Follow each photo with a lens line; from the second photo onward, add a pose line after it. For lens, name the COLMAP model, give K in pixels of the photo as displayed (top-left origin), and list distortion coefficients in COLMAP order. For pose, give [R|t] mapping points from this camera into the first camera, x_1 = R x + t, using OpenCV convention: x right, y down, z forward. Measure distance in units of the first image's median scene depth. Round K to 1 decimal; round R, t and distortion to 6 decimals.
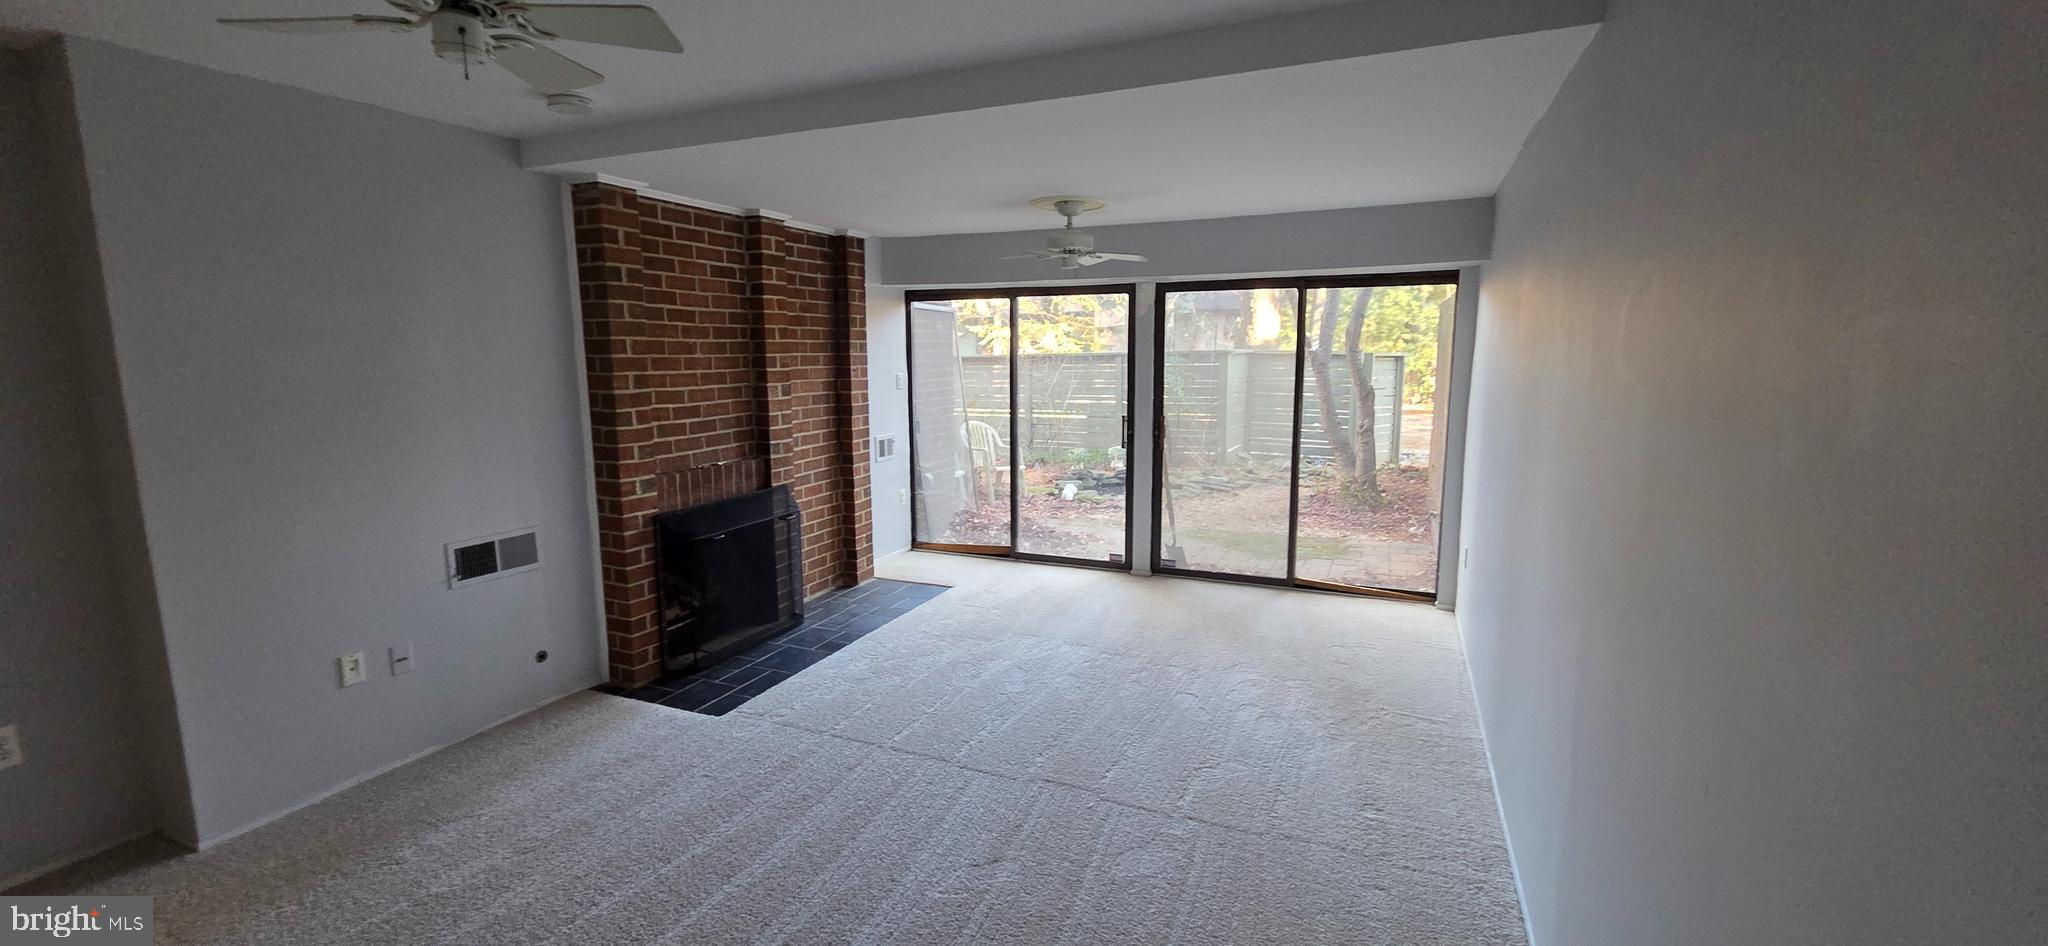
lens RADIAL K [[836.2, 0, 1022.9], [0, 836.2, 468.0], [0, 0, 1]] dist [0.002404, 0.000402]
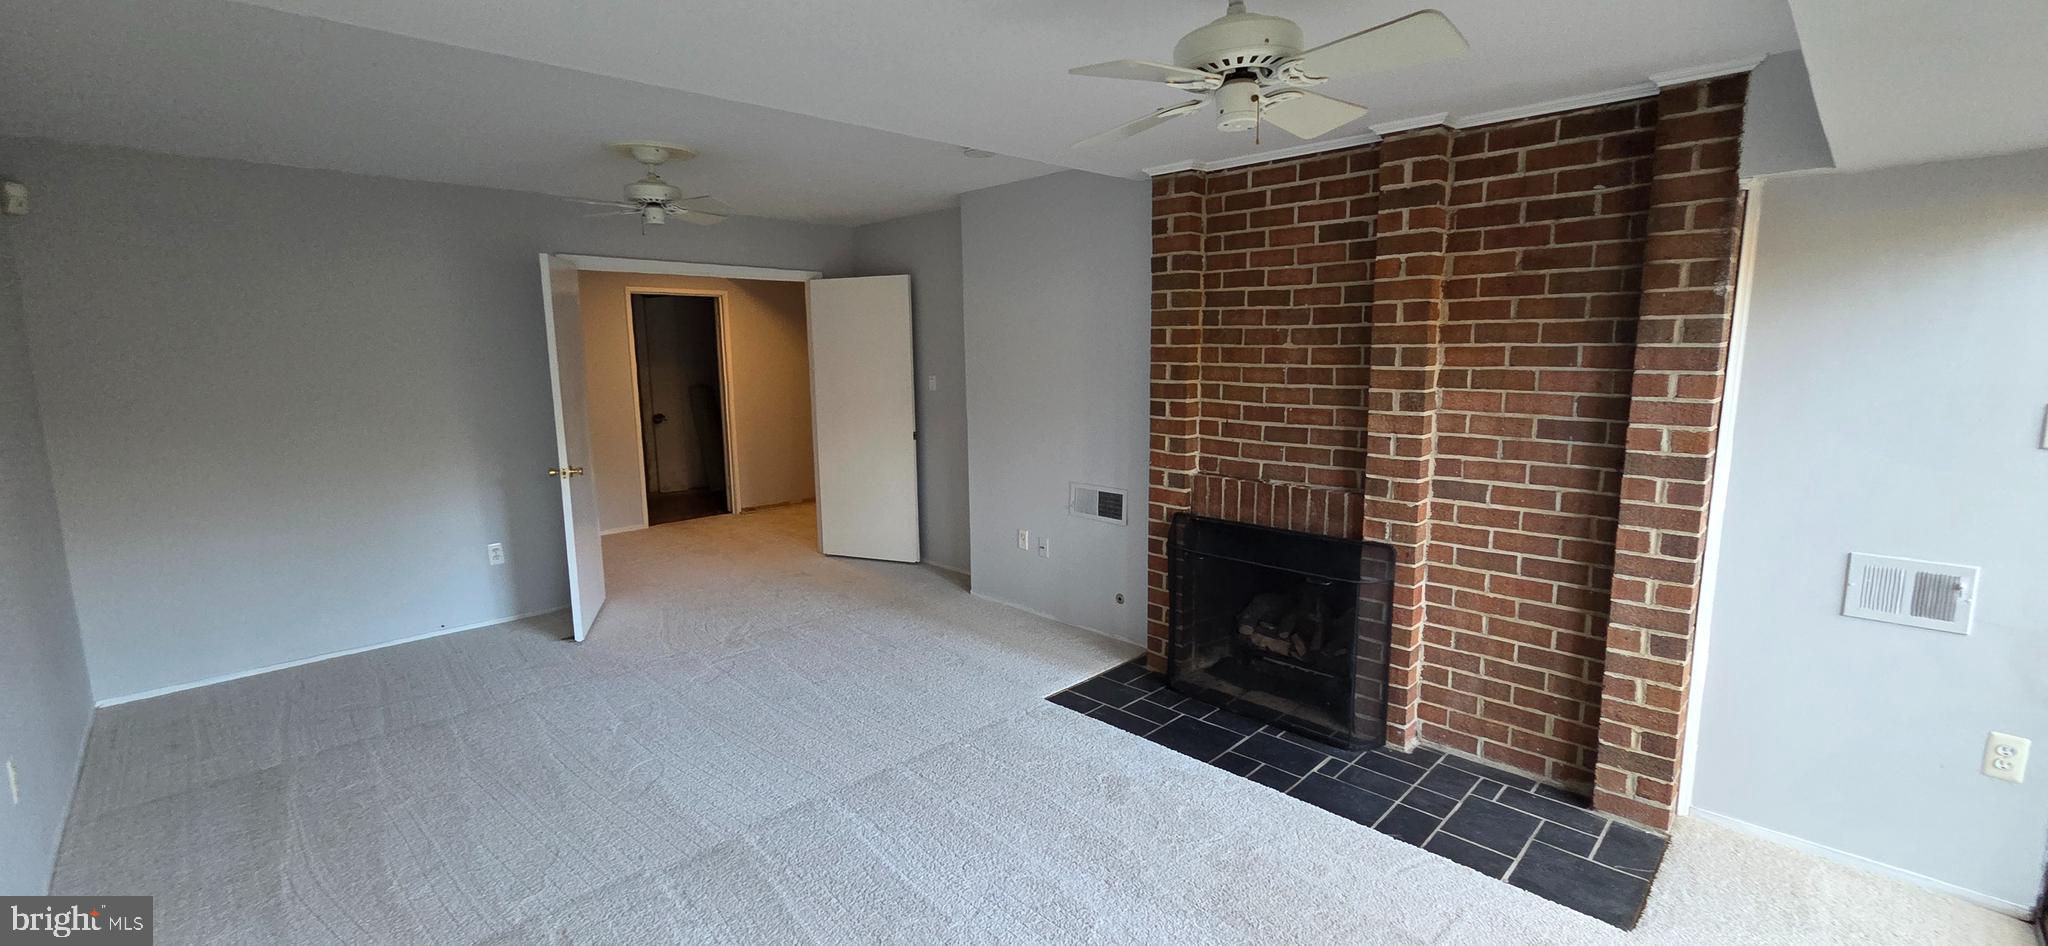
lens RADIAL K [[836.2, 0, 1024.0], [0, 836.2, 471.0], [0, 0, 1]] dist [0.002404, 0.000402]
pose [[-0.366128, 0.147569, -0.918789, 0.425763], [-0.121448, 0.971324, 0.204402, -0.140260], [0.922606, 0.186422, -0.337707, 0.984308]]
